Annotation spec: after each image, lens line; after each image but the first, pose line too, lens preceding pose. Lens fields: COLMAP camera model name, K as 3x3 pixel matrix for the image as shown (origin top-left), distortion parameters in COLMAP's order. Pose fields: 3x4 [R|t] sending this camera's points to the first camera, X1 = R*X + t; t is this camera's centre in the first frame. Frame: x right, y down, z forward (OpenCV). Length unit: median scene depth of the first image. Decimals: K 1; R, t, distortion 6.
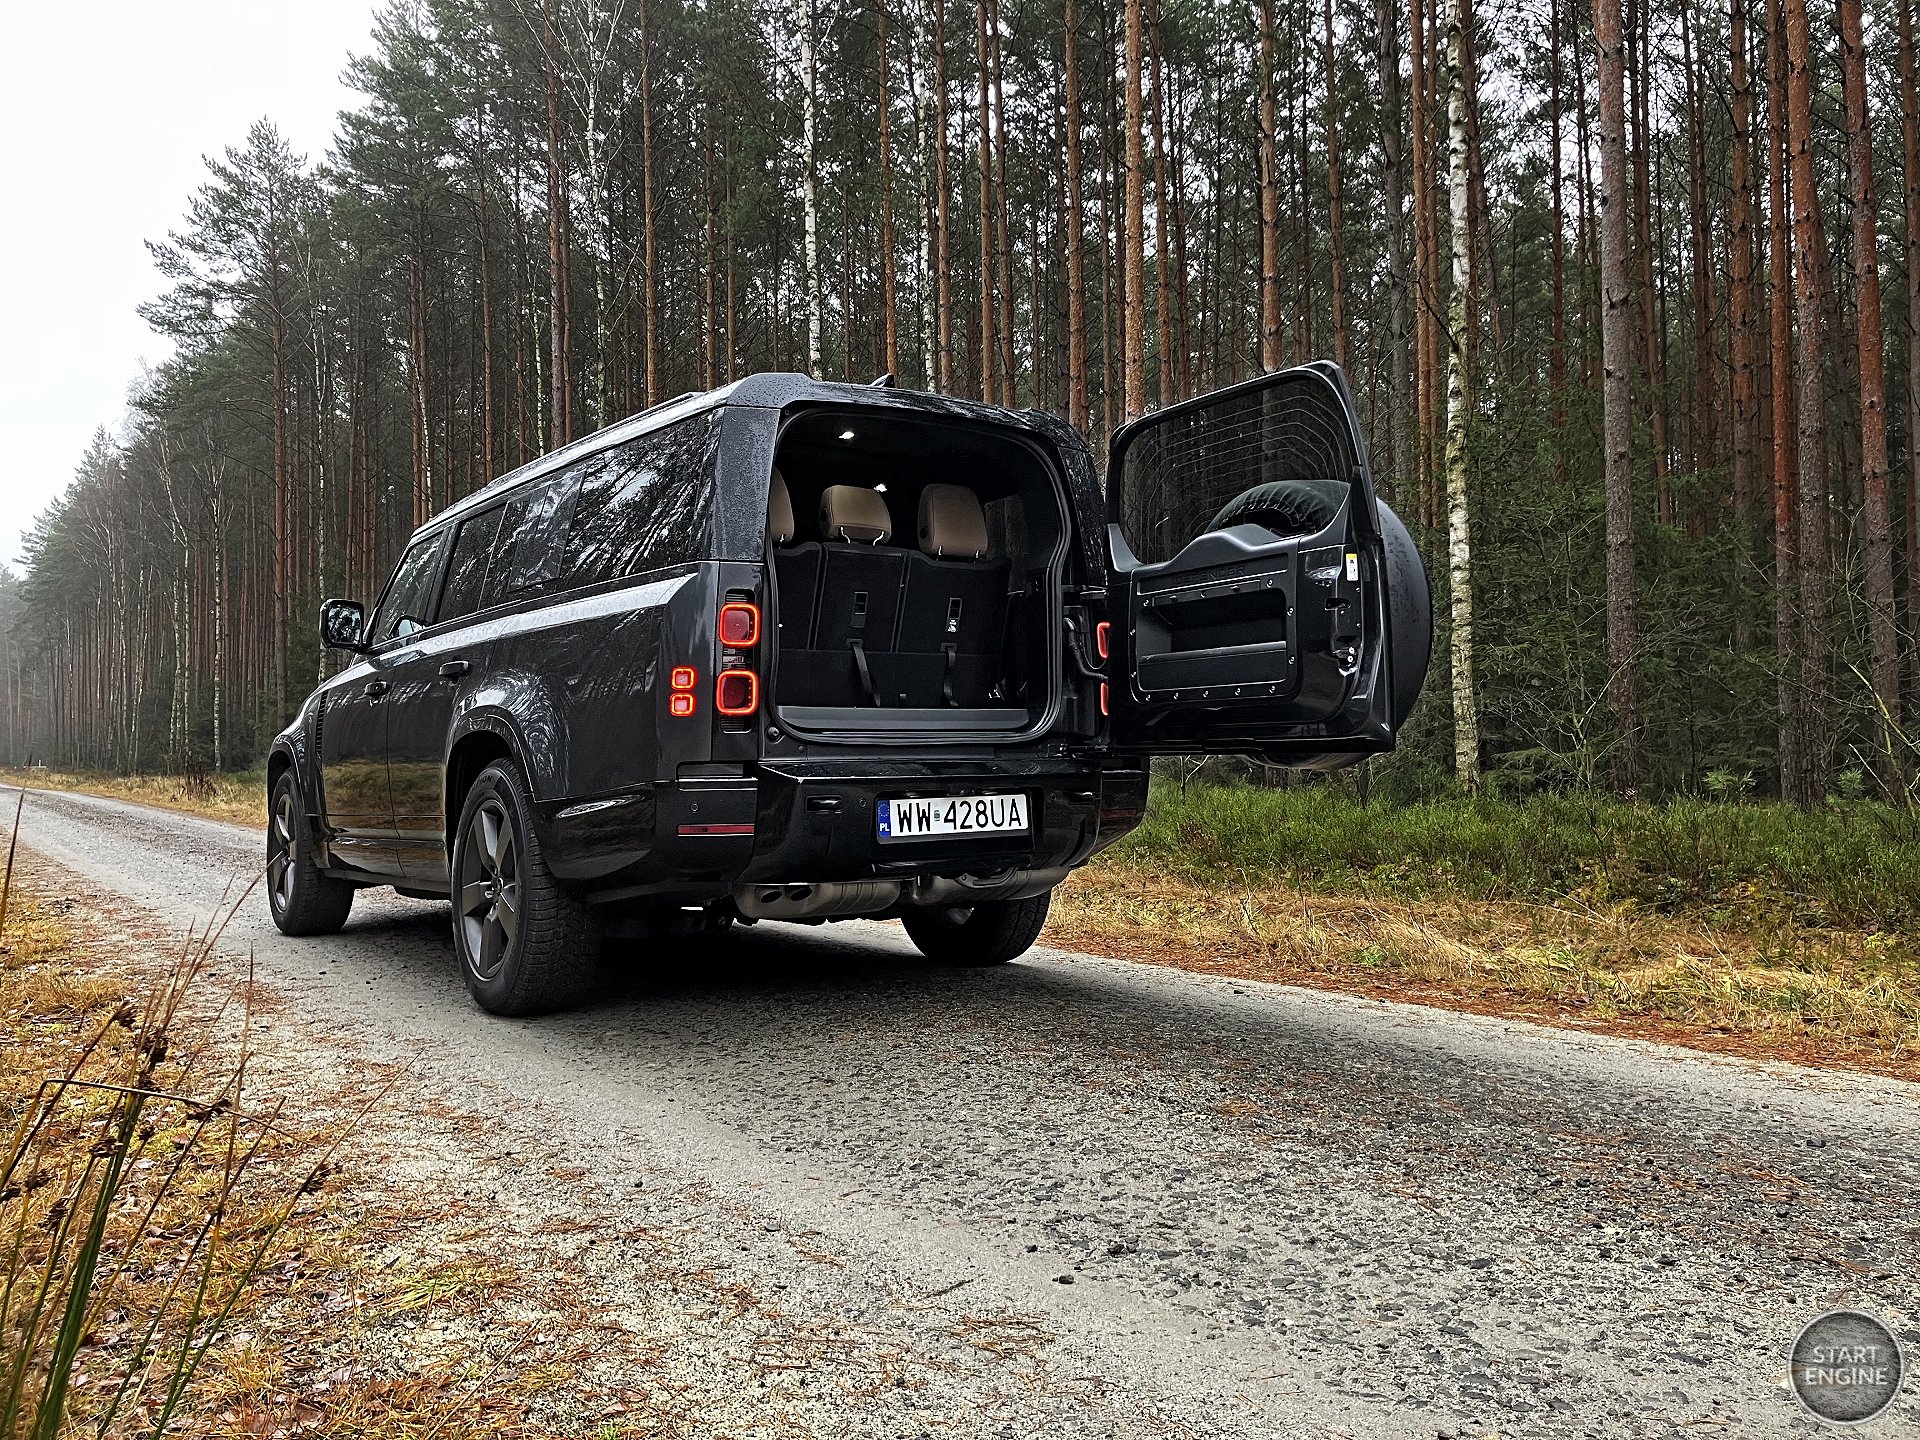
lens RADIAL K [[1588.6, 0, 958.0], [0, 1588.6, 708.7], [0, 0, 1]] dist [-0.005714, 0.031606]
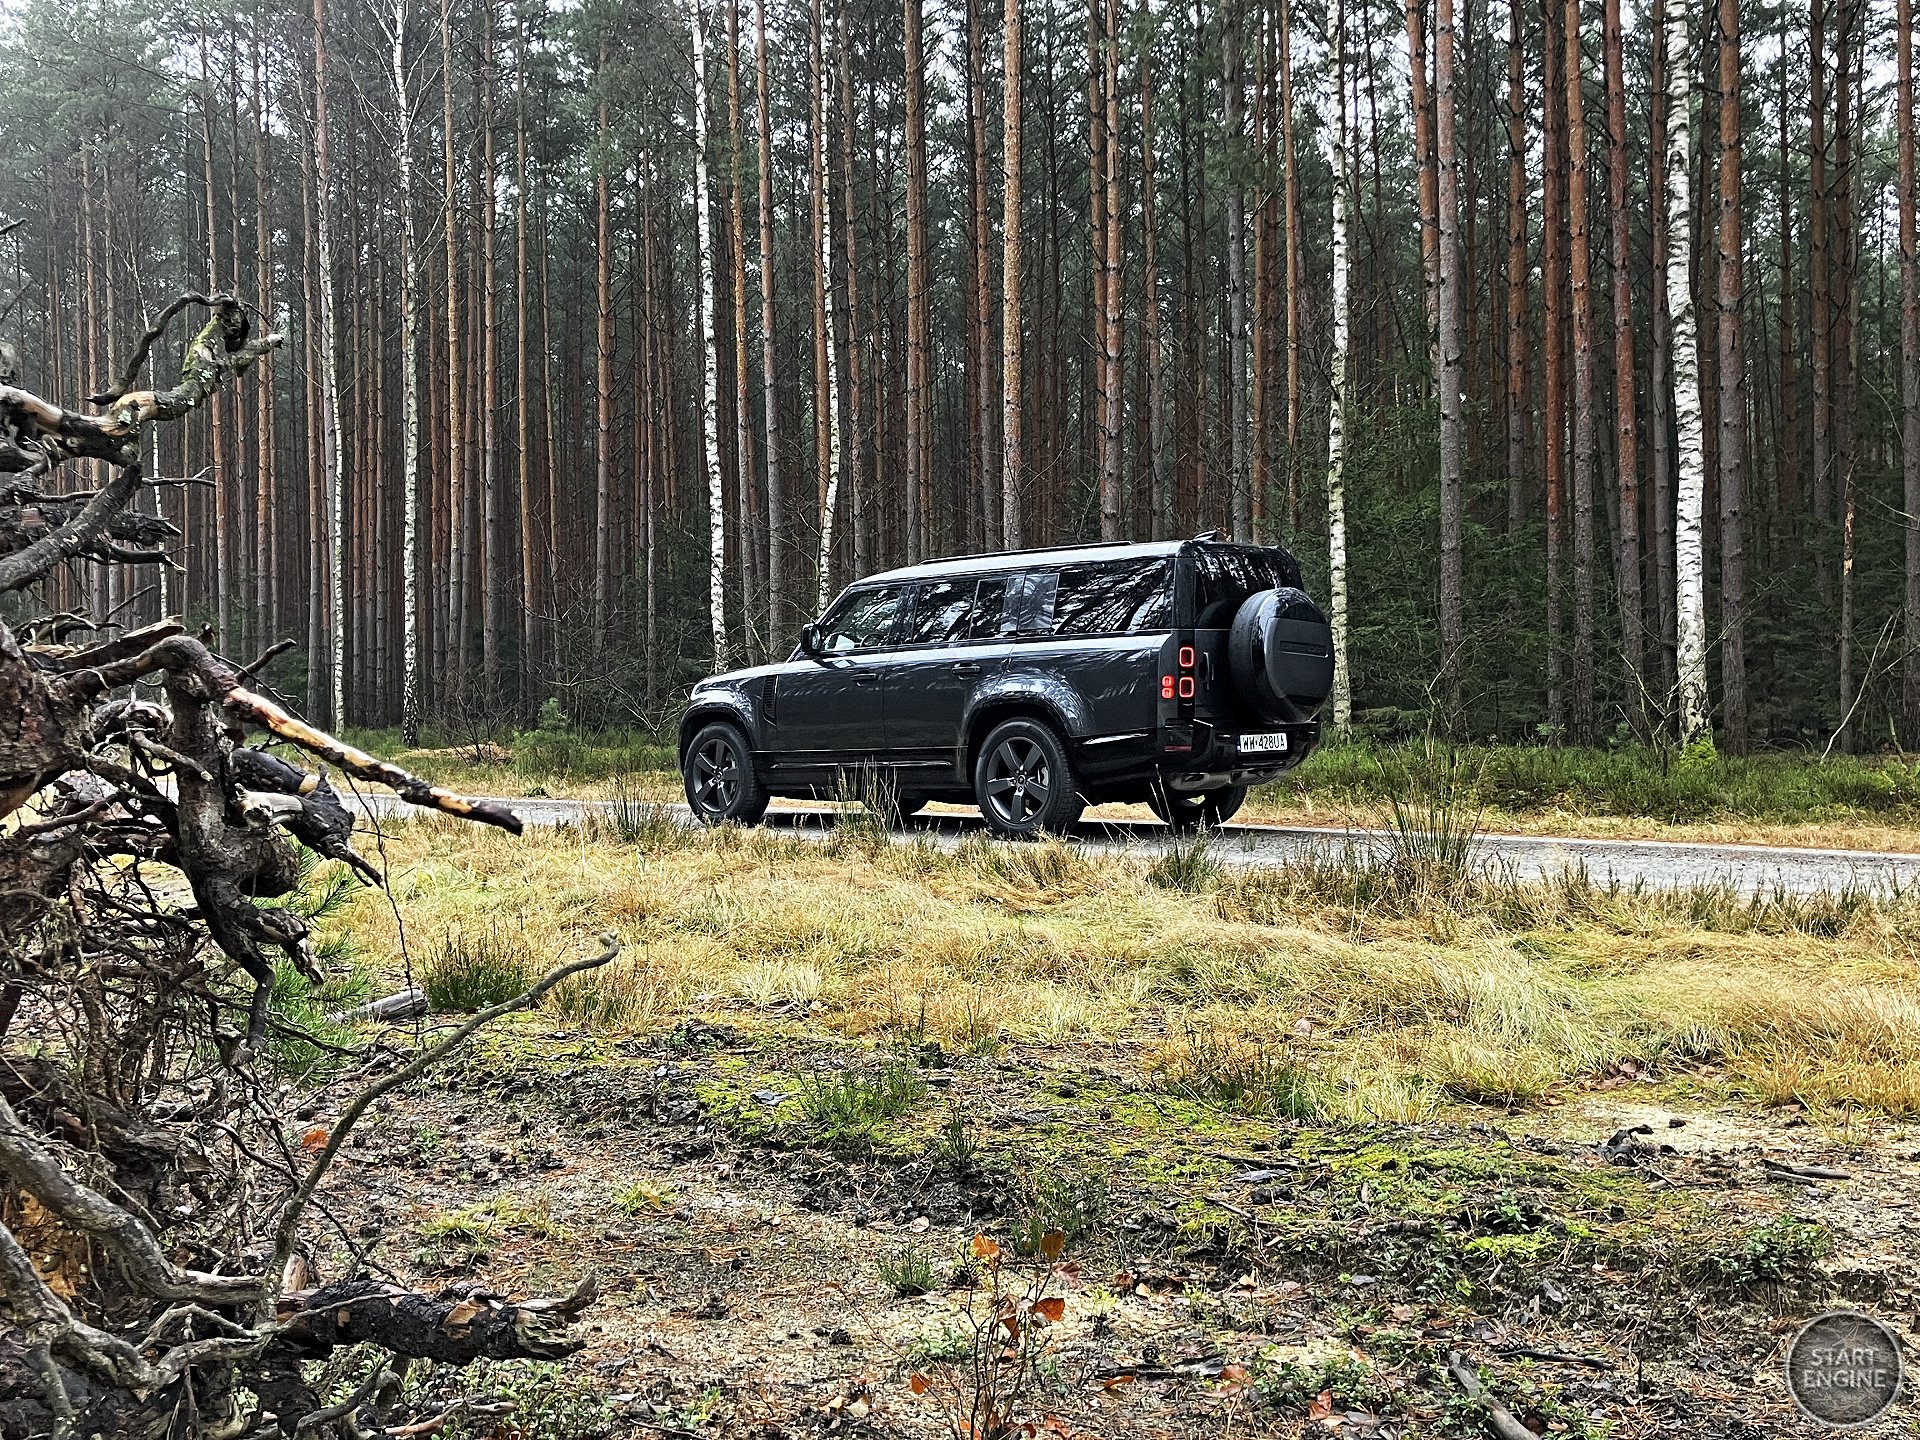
lens RADIAL K [[1936.4, 0, 958.0], [0, 1936.4, 712.8], [0, 0, 1]] dist [0.012283, 0.000000]
pose [[0.979956, -0.001361, 0.199211, -0.301815], [-0.004640, 0.999549, 0.029656, -0.016305], [-0.199162, -0.029986, 0.979508, -0.486702]]
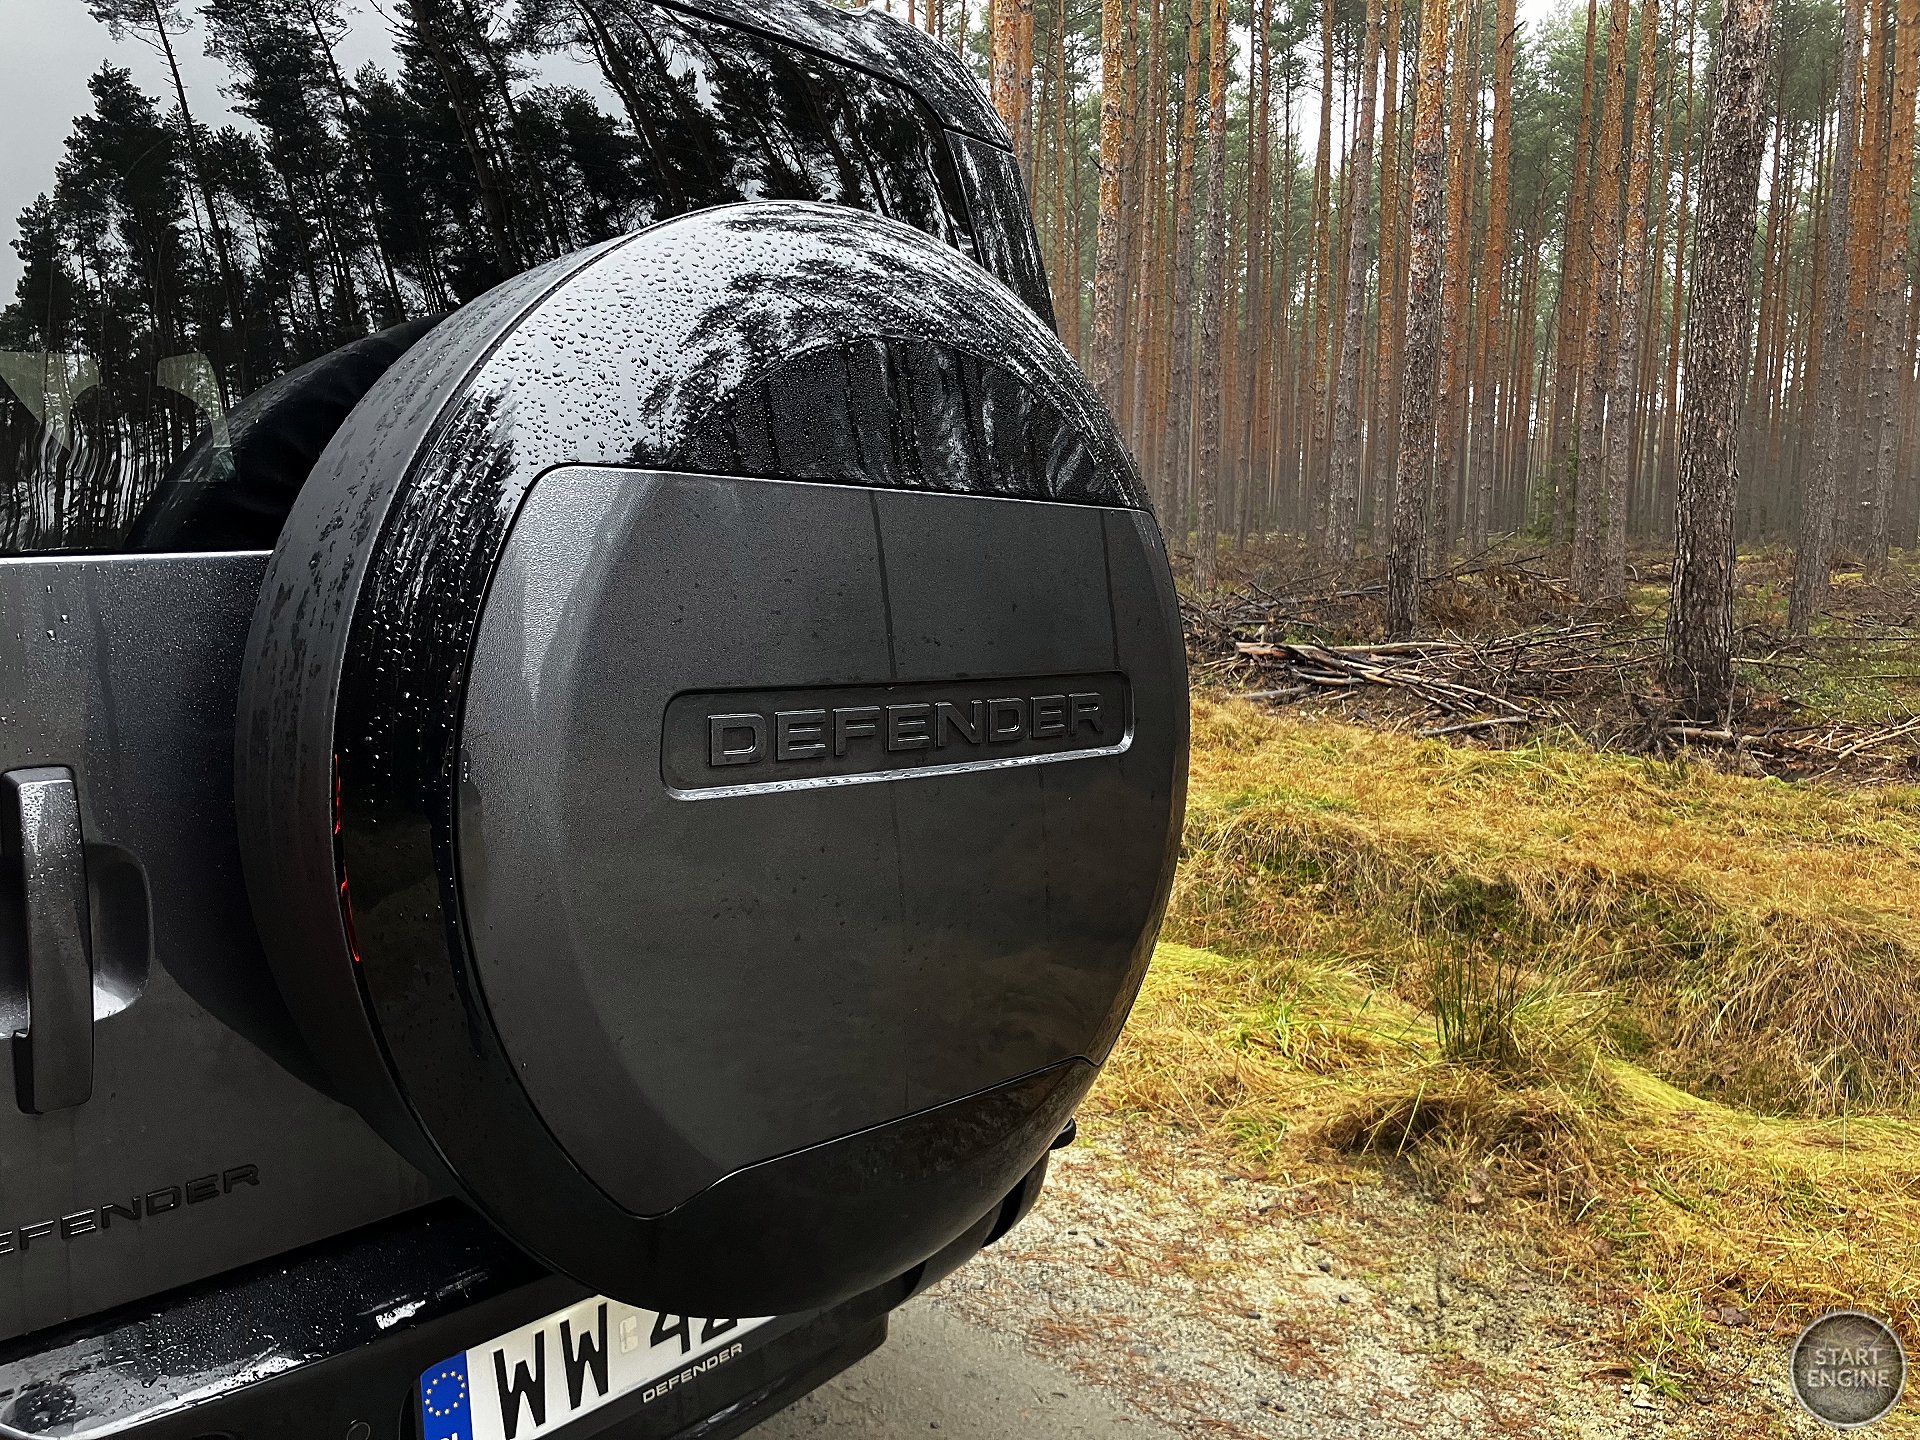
lens RADIAL K [[1588.6, 0, 952.6], [0, 1588.6, 714.4], [0, 0, 1]] dist [-0.005714, 0.031606]
pose [[0.976975, -0.018671, 0.212535, -0.004795], [-0.017932, 0.985453, 0.169001, -0.034740], [-0.212598, -0.168921, 0.962428, 0.224968]]
